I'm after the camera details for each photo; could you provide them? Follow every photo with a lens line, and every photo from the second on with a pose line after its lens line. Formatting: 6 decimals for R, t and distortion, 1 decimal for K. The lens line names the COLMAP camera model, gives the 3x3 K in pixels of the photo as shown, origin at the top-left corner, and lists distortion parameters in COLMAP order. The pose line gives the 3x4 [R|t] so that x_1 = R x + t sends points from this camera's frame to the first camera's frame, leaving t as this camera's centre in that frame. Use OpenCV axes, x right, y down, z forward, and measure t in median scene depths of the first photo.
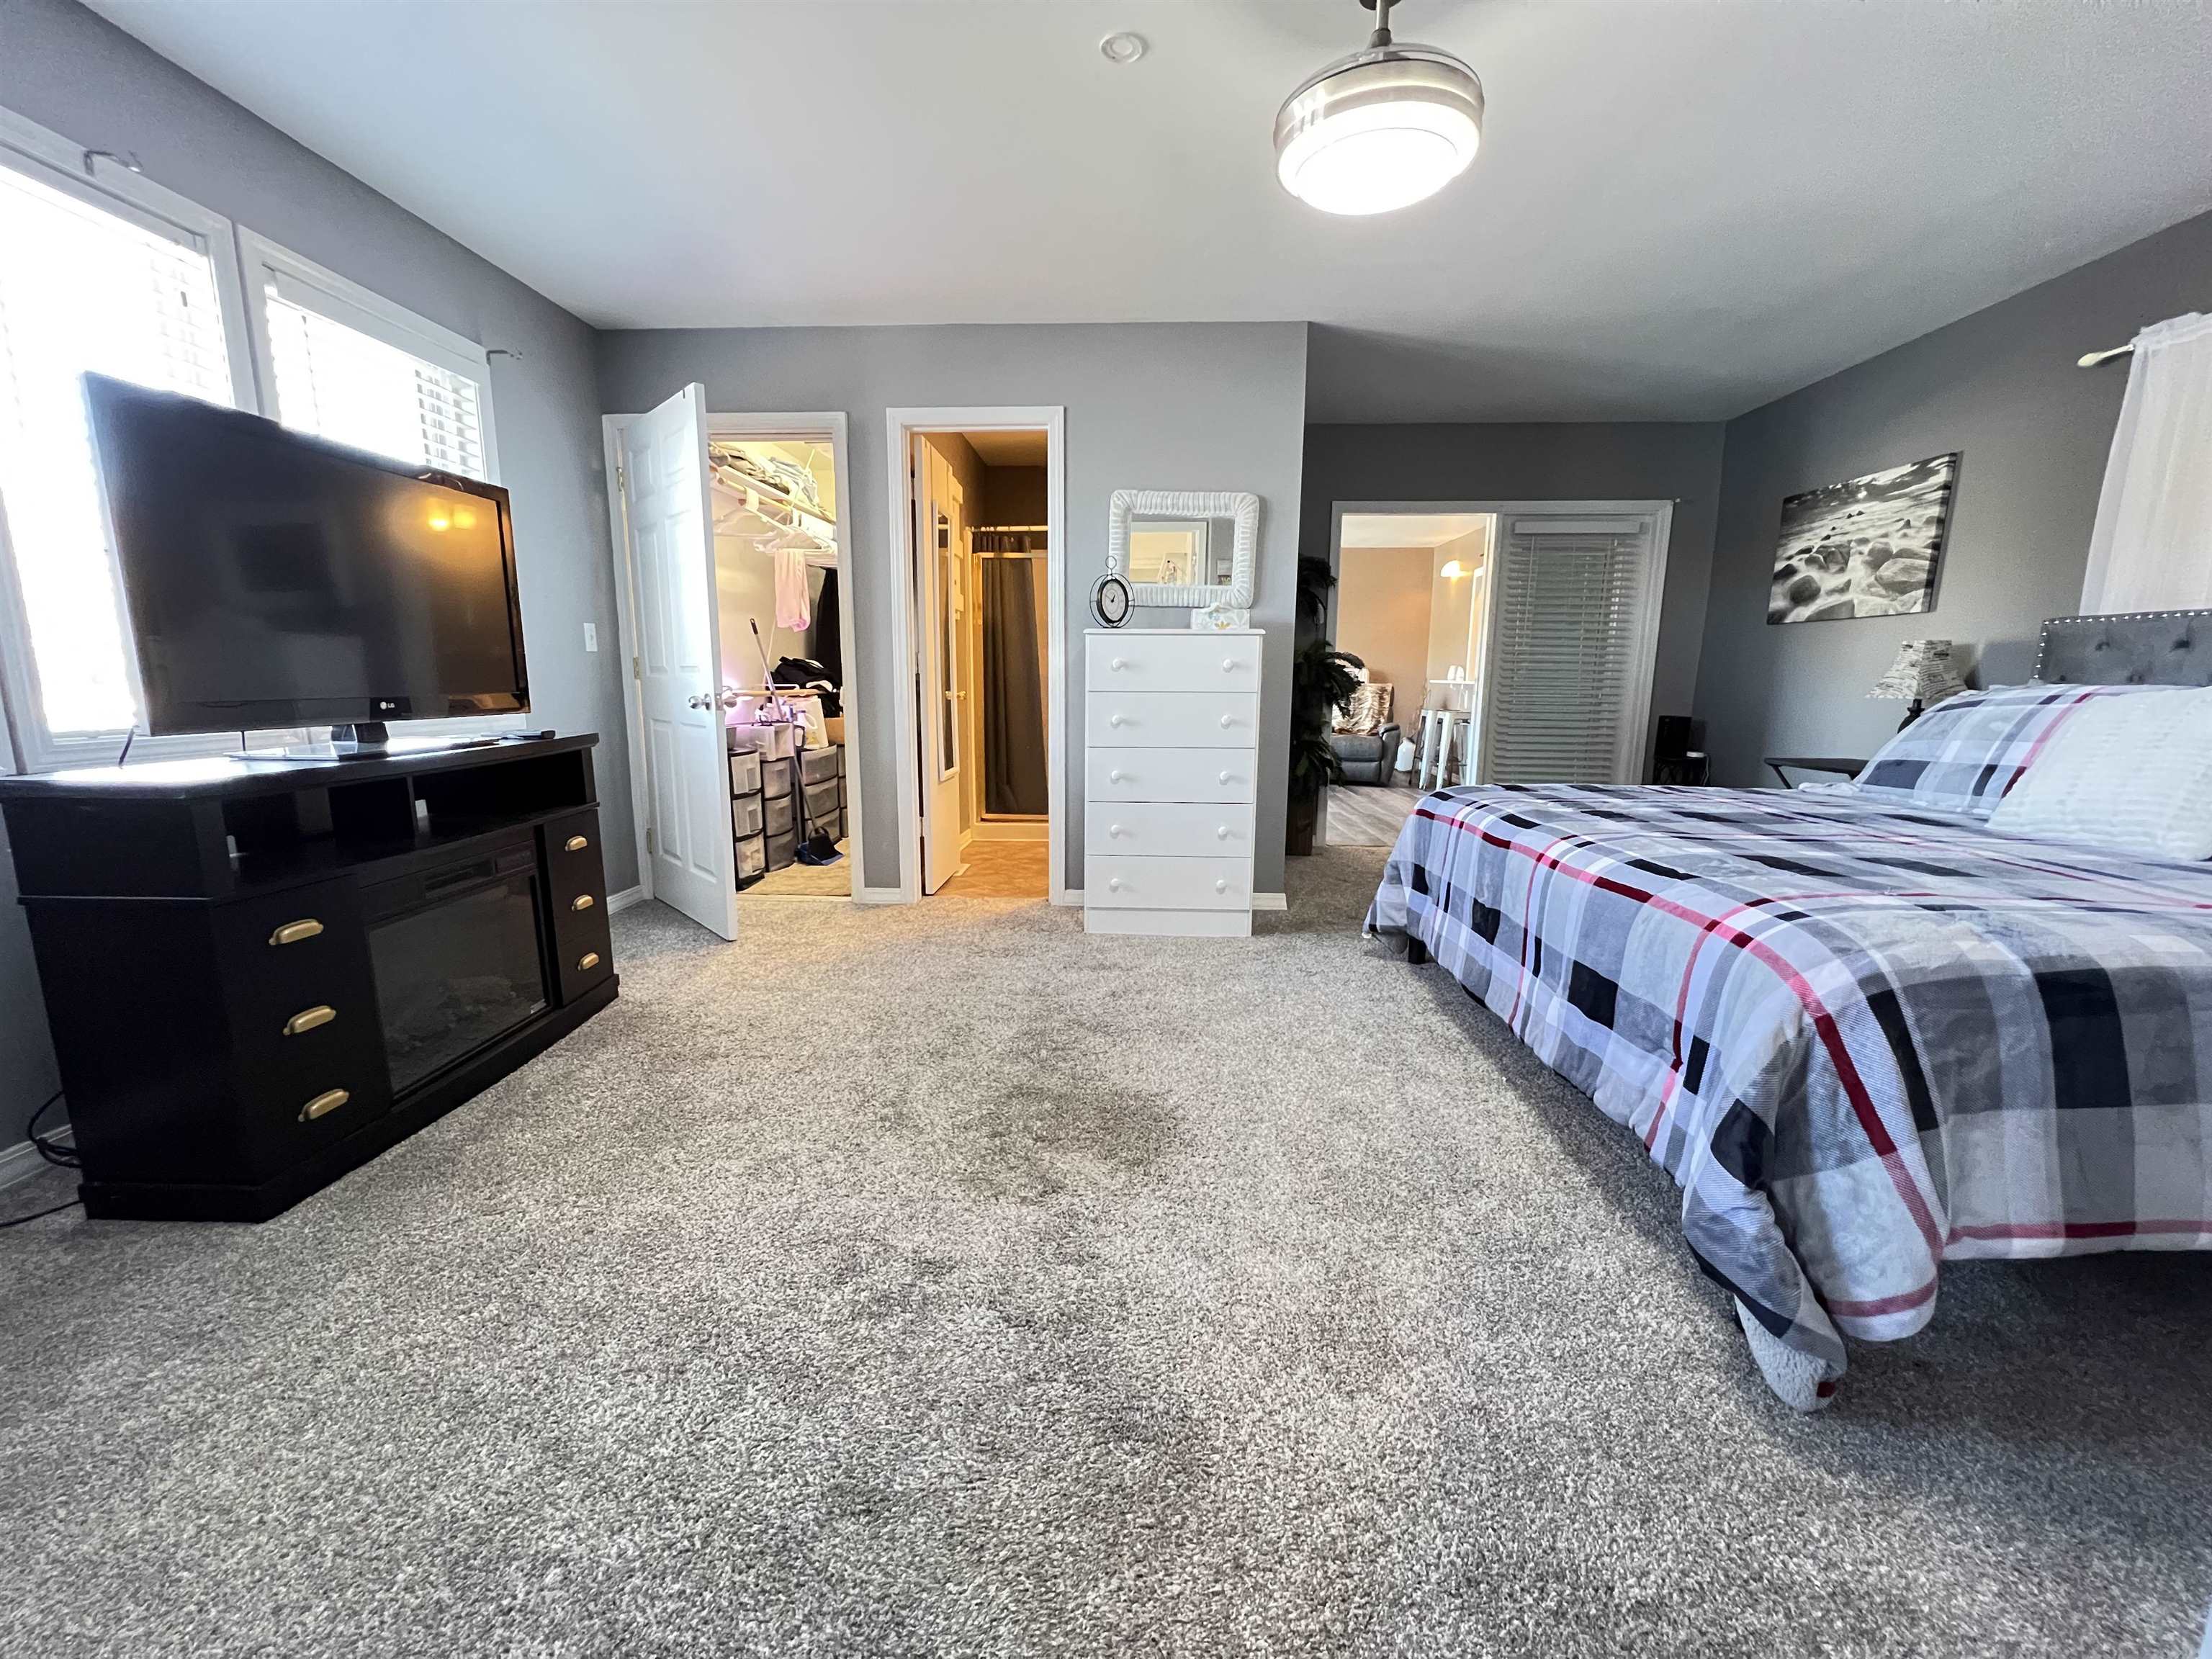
lens RADIAL K [[883.1, 0, 1097.0], [0, 883.1, 826.2], [0, 0, 1]] dist [-0.001545, 0.000298]
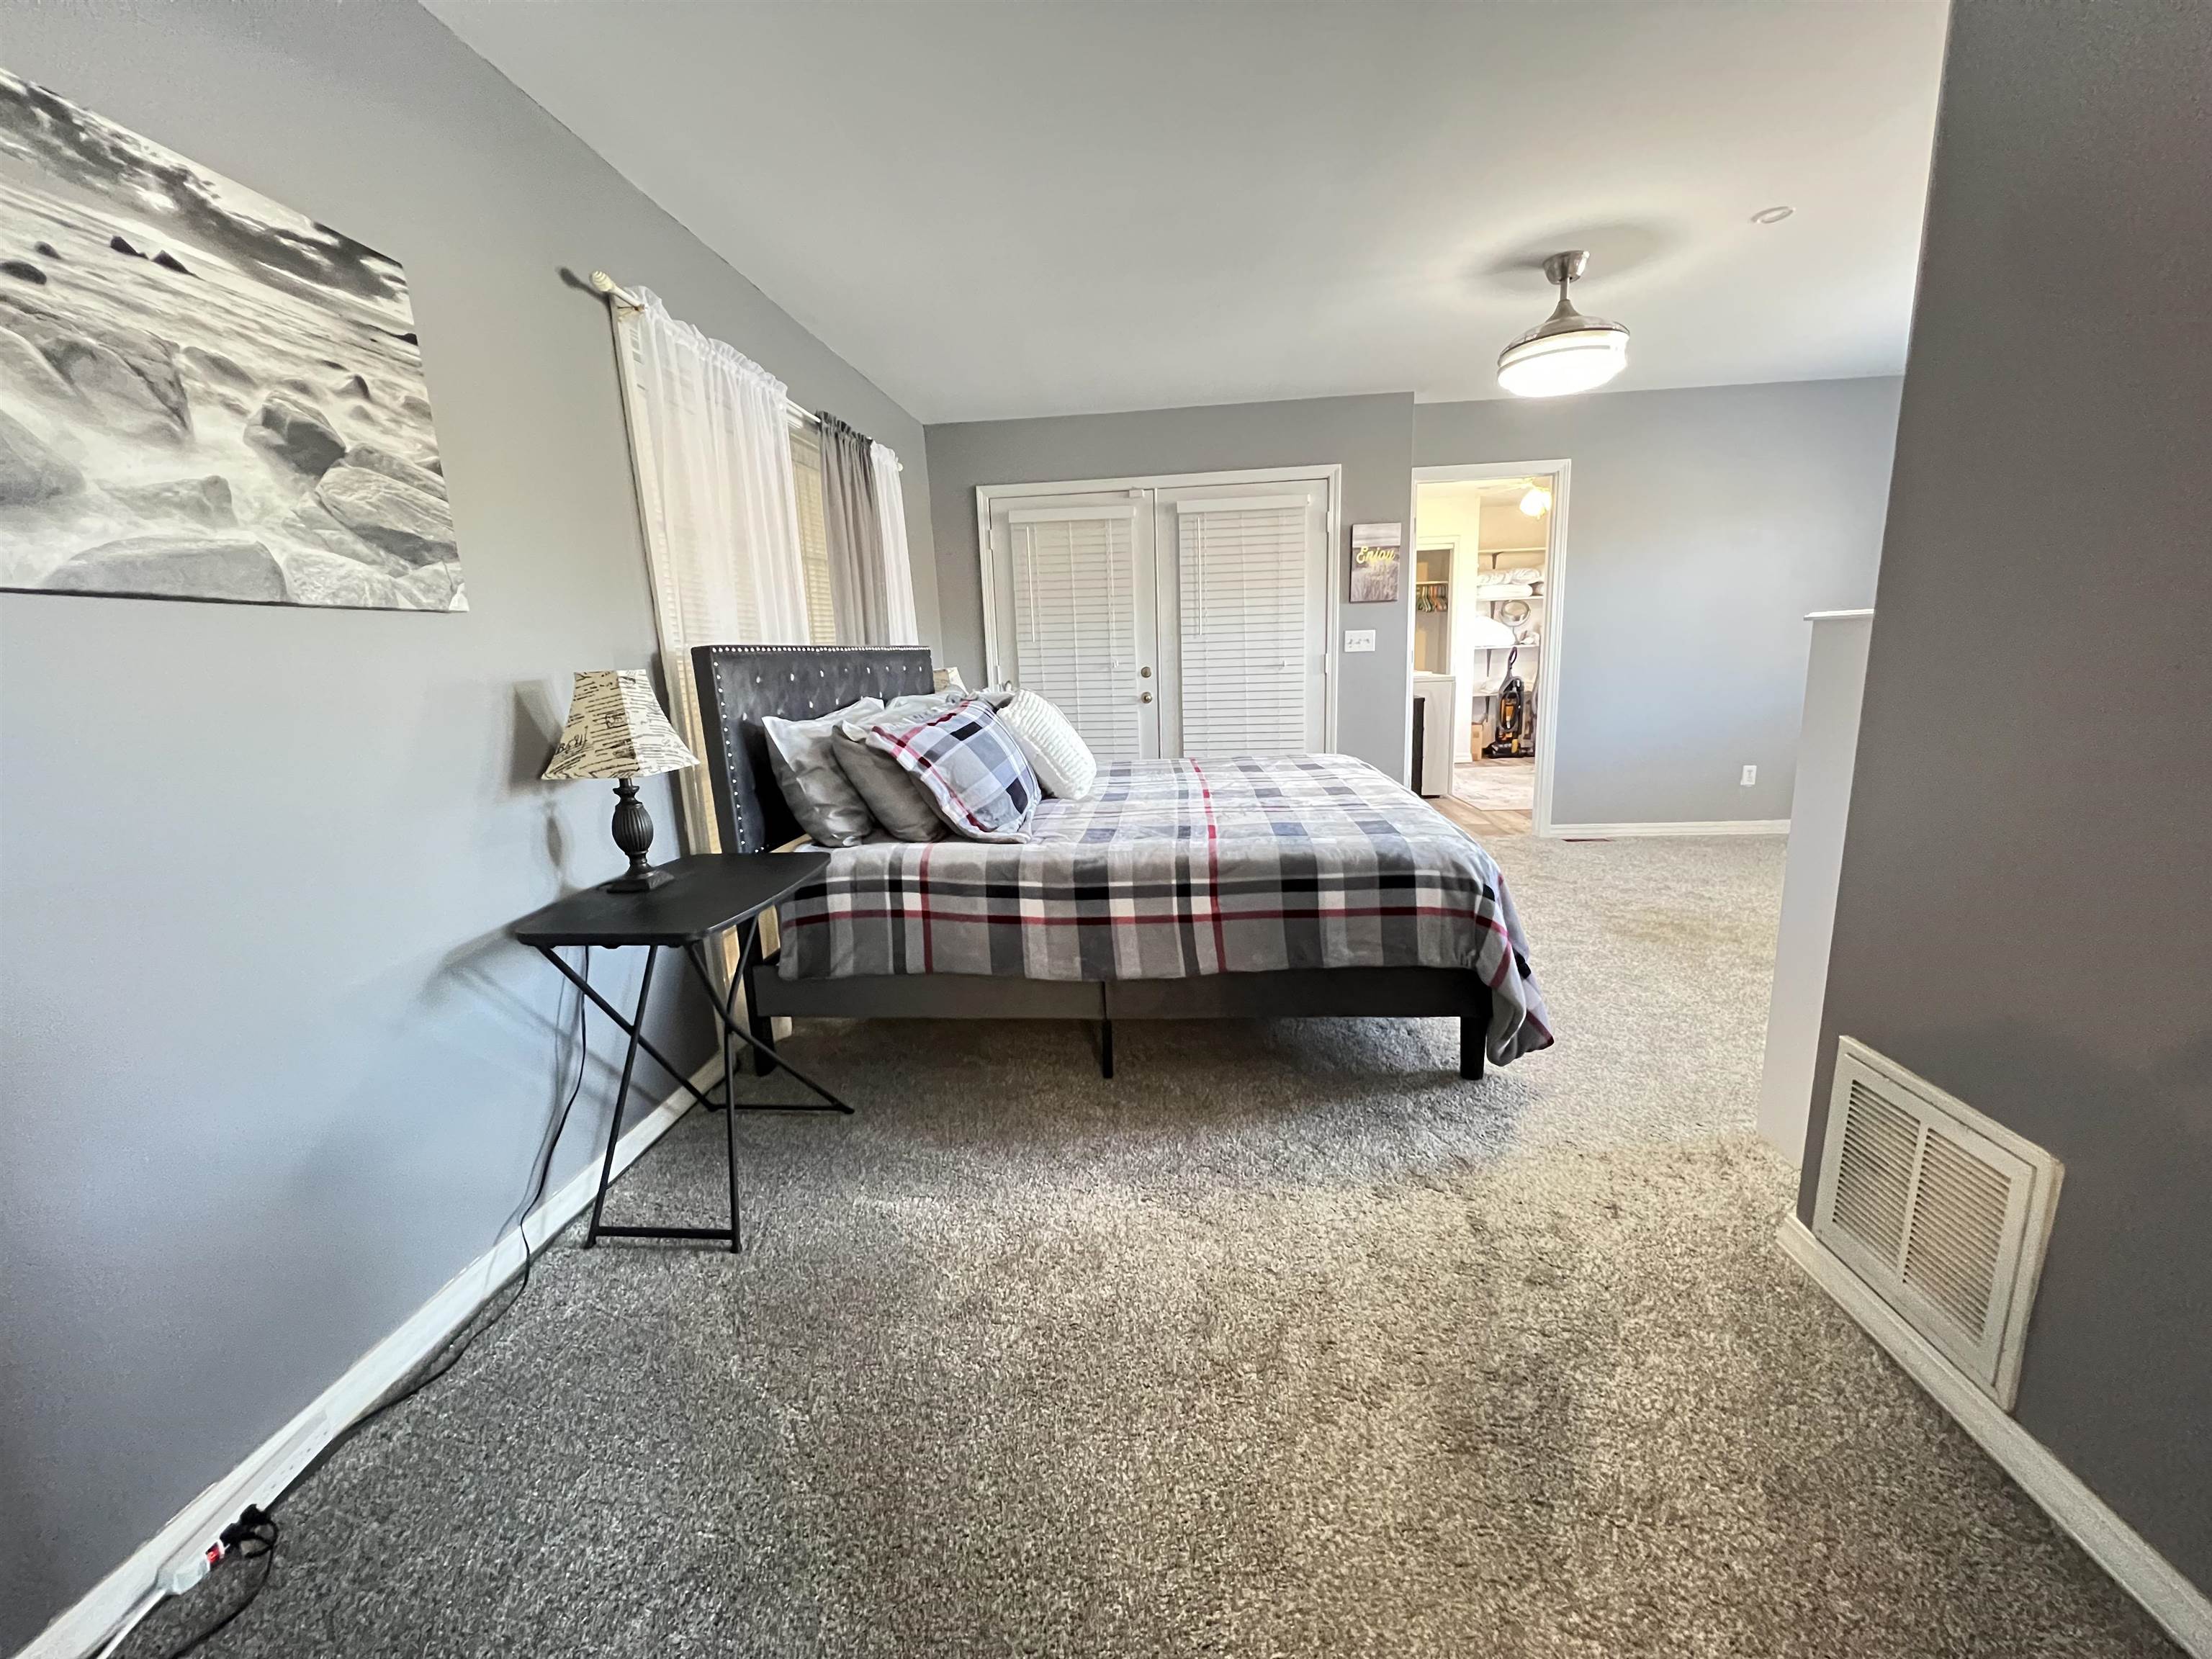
lens RADIAL K [[883.1, 0, 1097.0], [0, 883.1, 826.2], [0, 0, 1]] dist [-0.001545, 0.000298]
pose [[-0.998353, 0.025328, 0.051468, 0.558626], [0.042060, 0.933331, 0.356546, -0.282400], [-0.039006, 0.358124, -0.932859, 1.431788]]
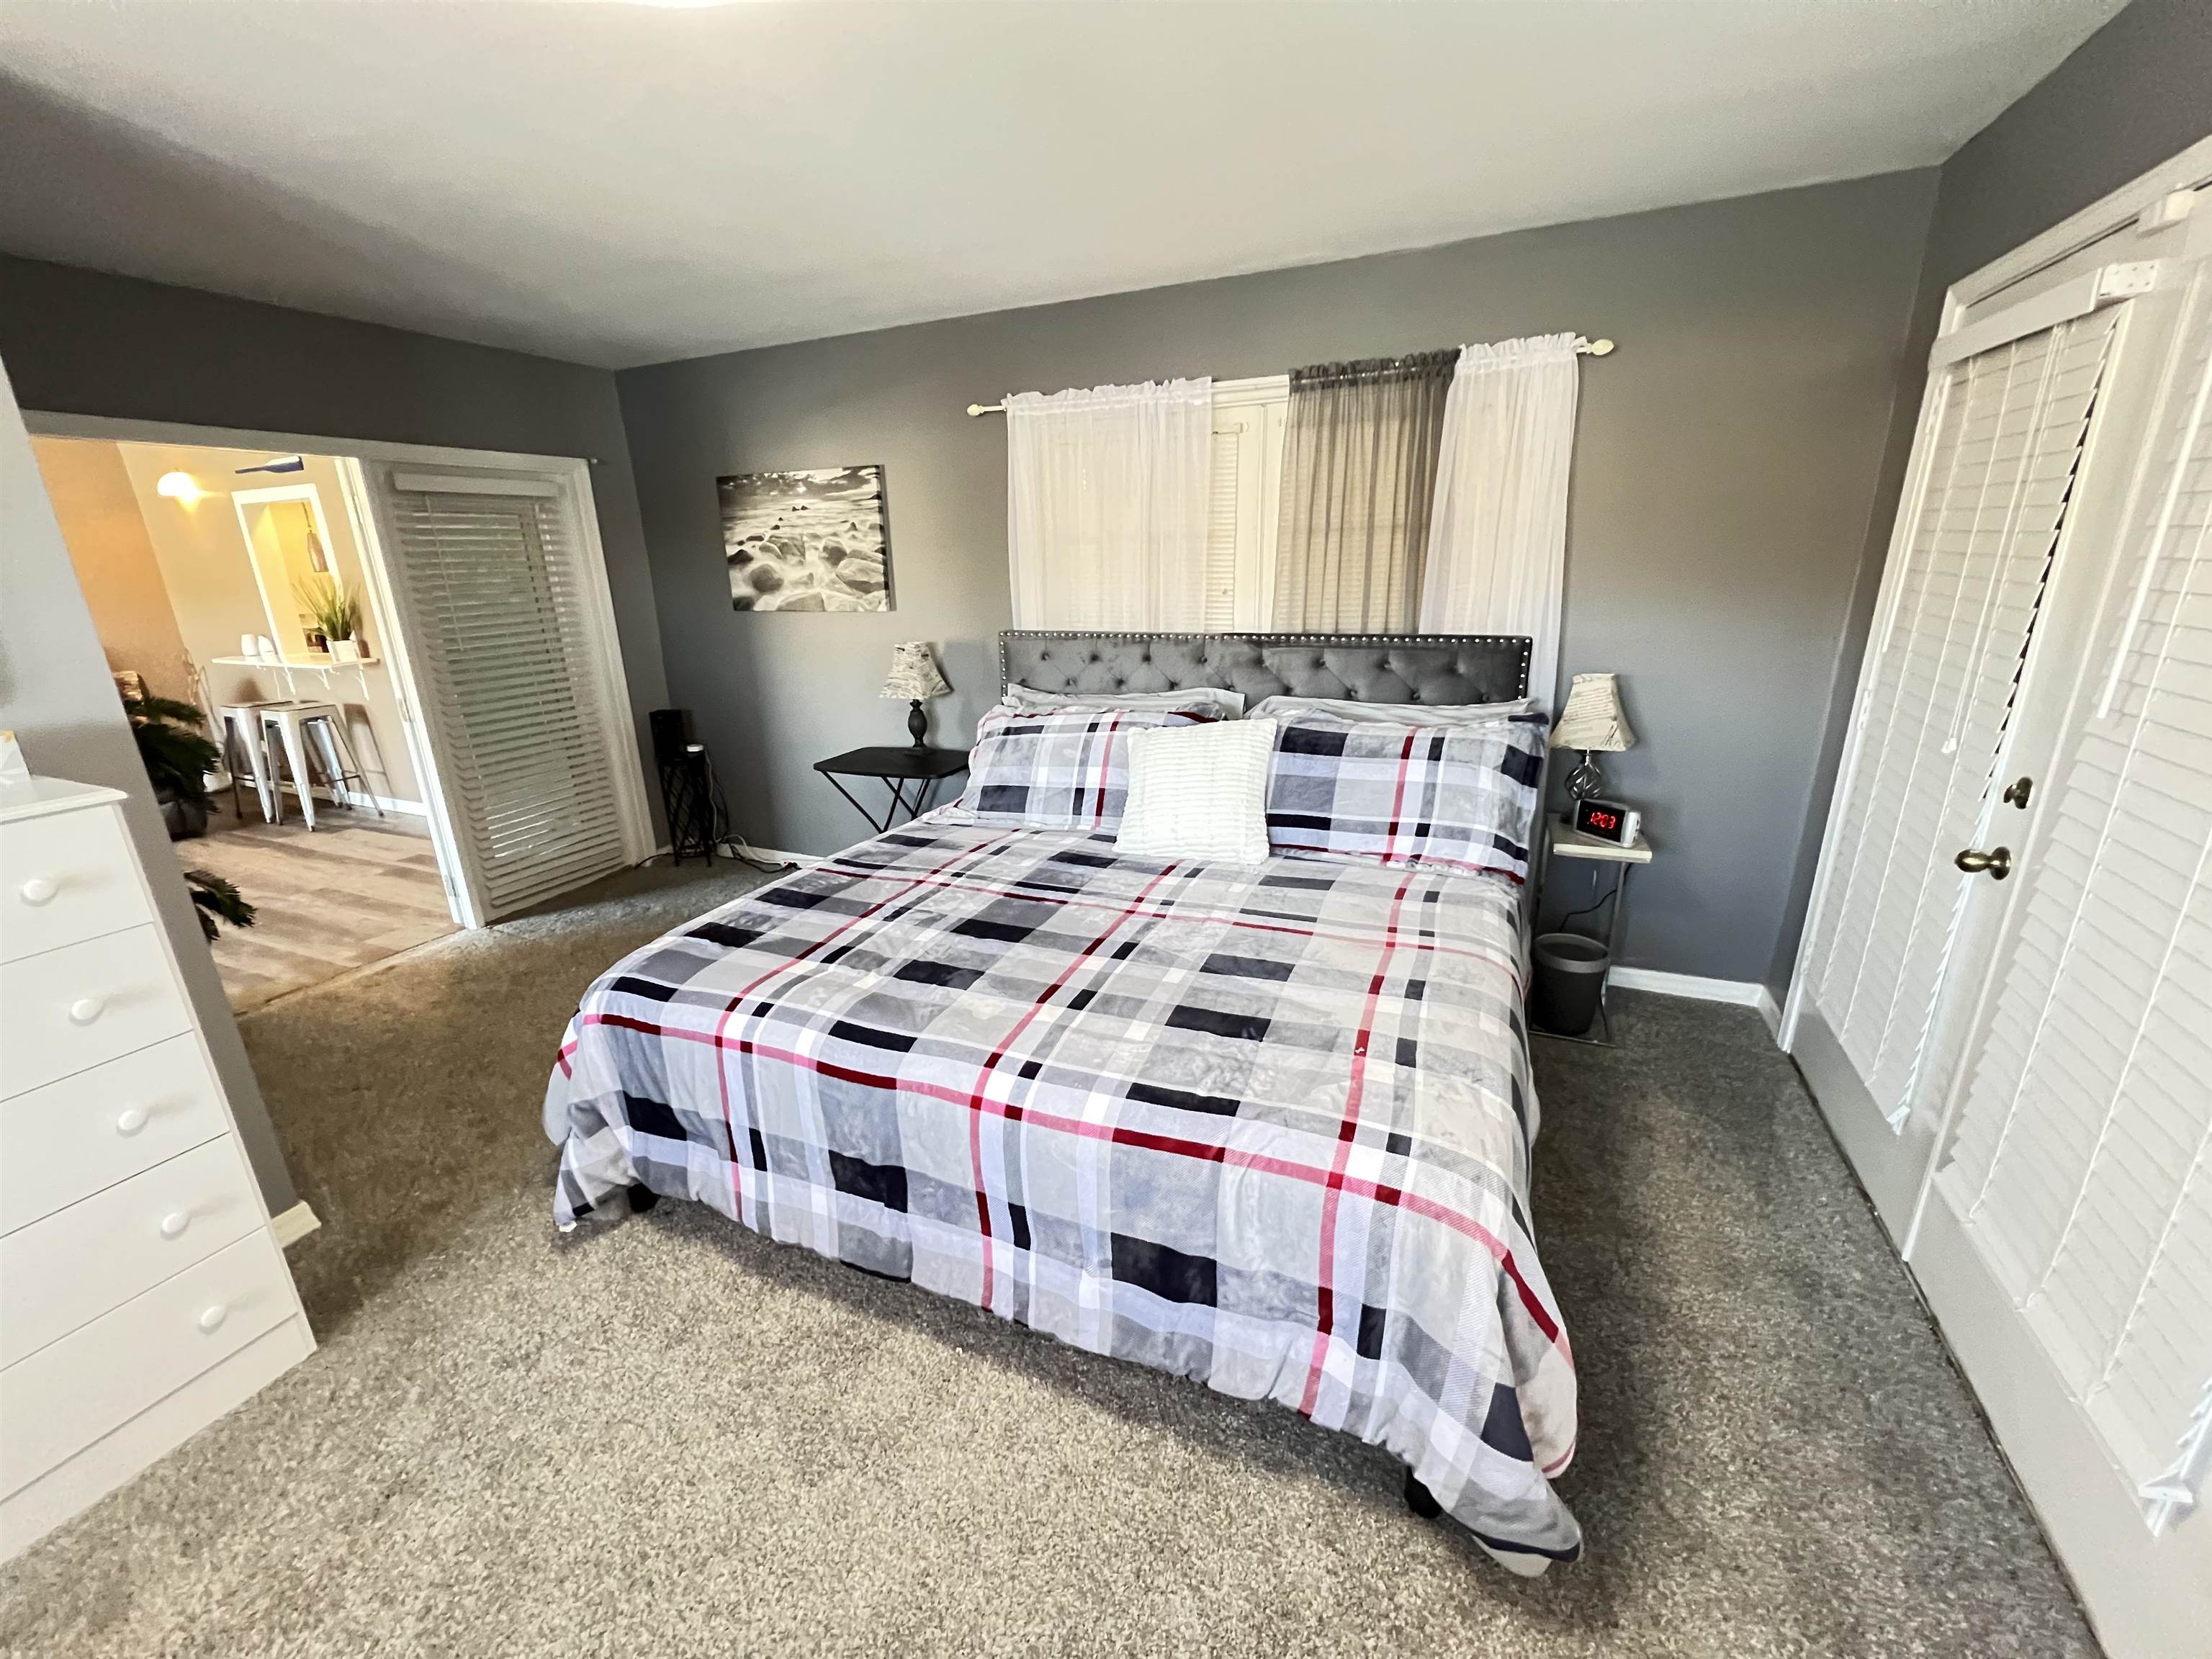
lens RADIAL K [[883.1, 0, 1097.0], [0, 883.1, 826.2], [0, 0, 1]] dist [-0.001545, 0.000298]
pose [[0.354056, -0.292186, 0.888410, -0.031858], [0.185695, 0.952992, 0.239422, -0.196746], [-0.916603, 0.080205, 0.391670, 0.338240]]
